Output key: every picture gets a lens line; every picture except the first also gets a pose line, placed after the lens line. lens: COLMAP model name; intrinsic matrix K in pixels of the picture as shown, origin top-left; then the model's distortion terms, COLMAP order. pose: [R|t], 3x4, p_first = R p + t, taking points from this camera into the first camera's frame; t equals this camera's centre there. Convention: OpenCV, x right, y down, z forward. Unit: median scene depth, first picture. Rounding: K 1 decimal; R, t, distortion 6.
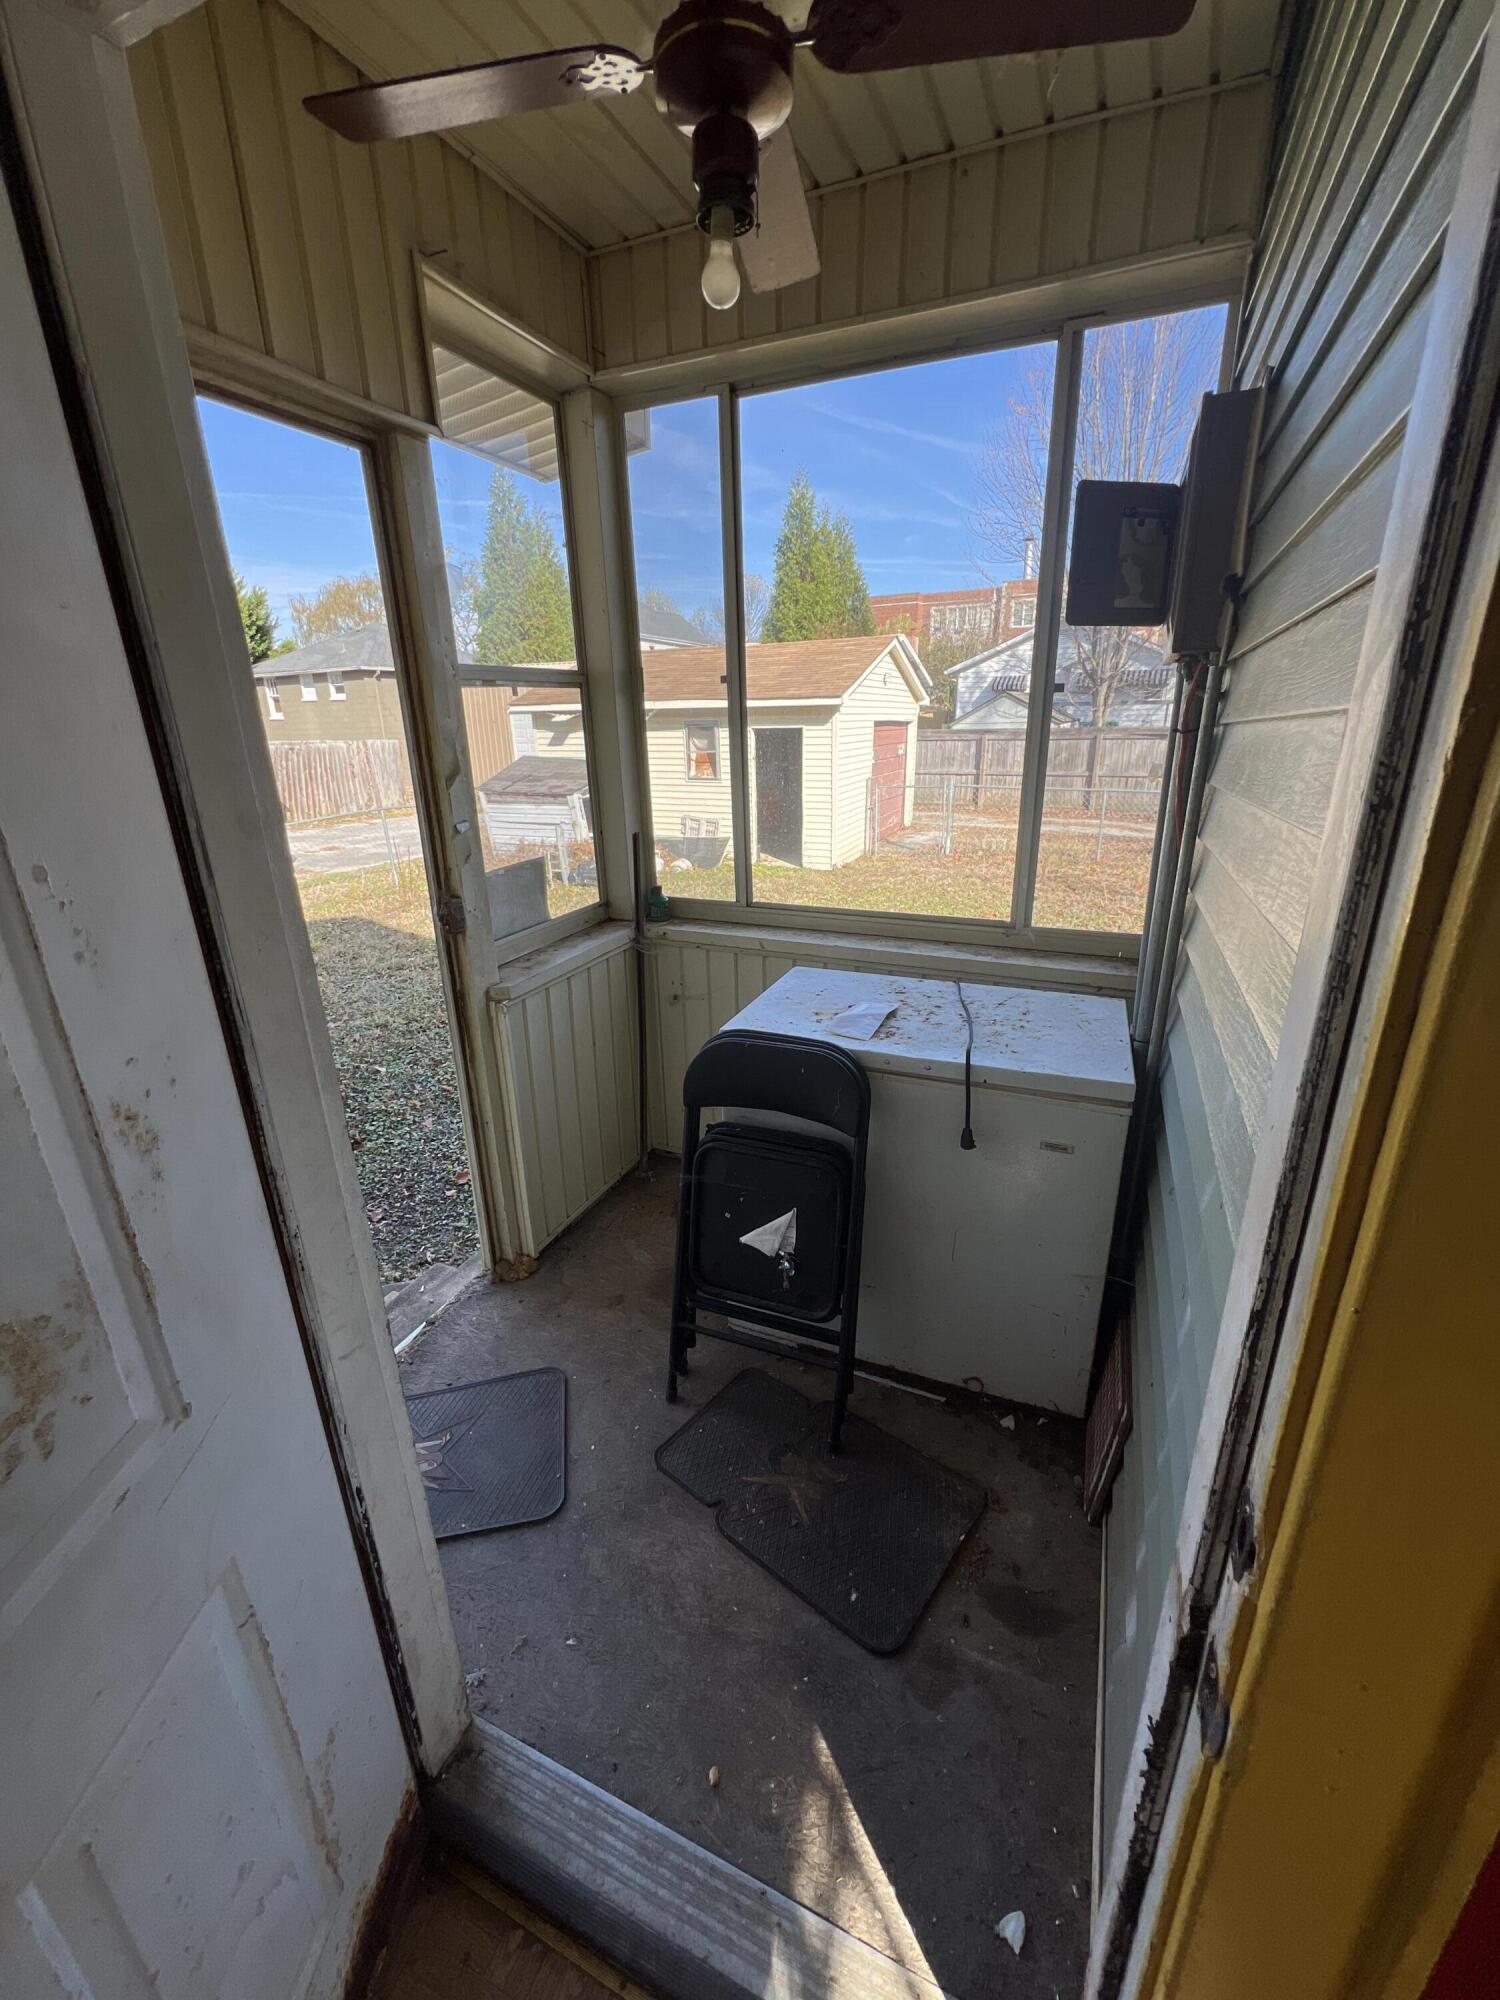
lens RADIAL K [[802.0, 0, 759.3], [0, 802.0, 998.1], [0, 0, 1]] dist [-0.003283, -0.000318]
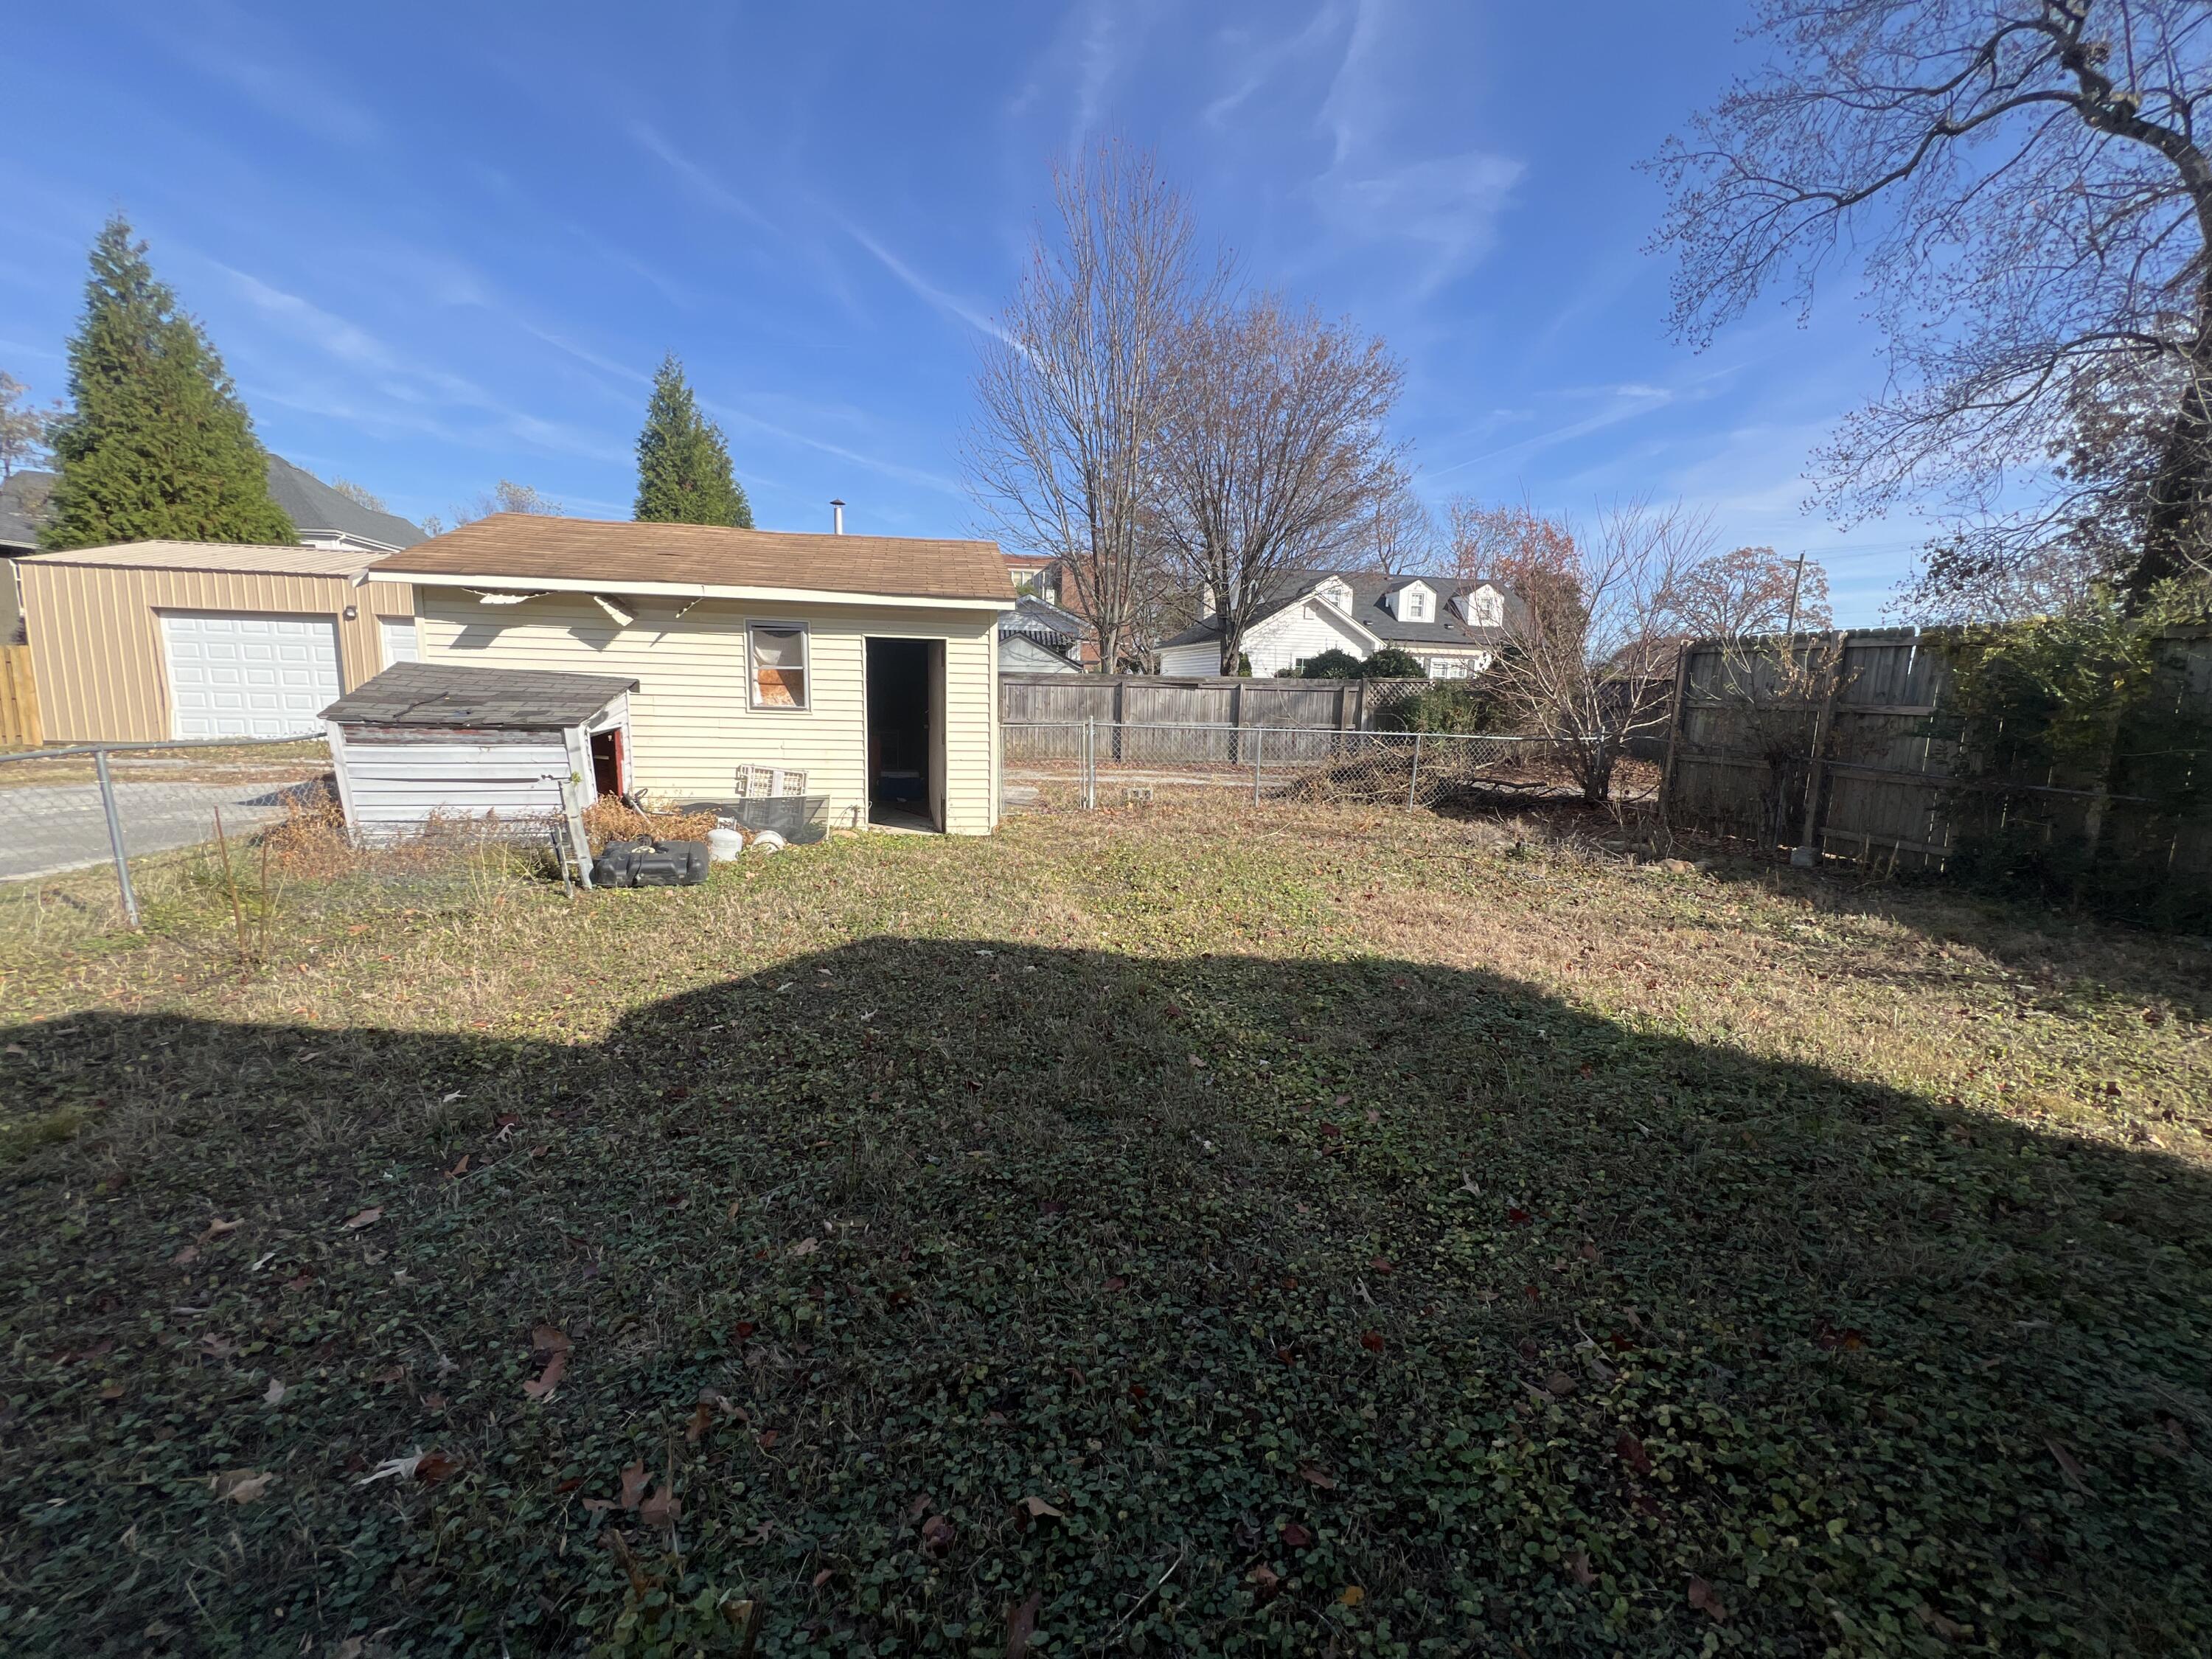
lens RADIAL K [[887.0, 0, 1099.7], [0, 887.0, 820.7], [0, 0, 1]] dist [-0.003283, -0.000318]
pose [[0.814571, -0.046624, 0.578187, -0.274139], [0.152529, 0.978903, -0.135952, -0.047551], [-0.559650, 0.198933, 0.804498, 0.295118]]
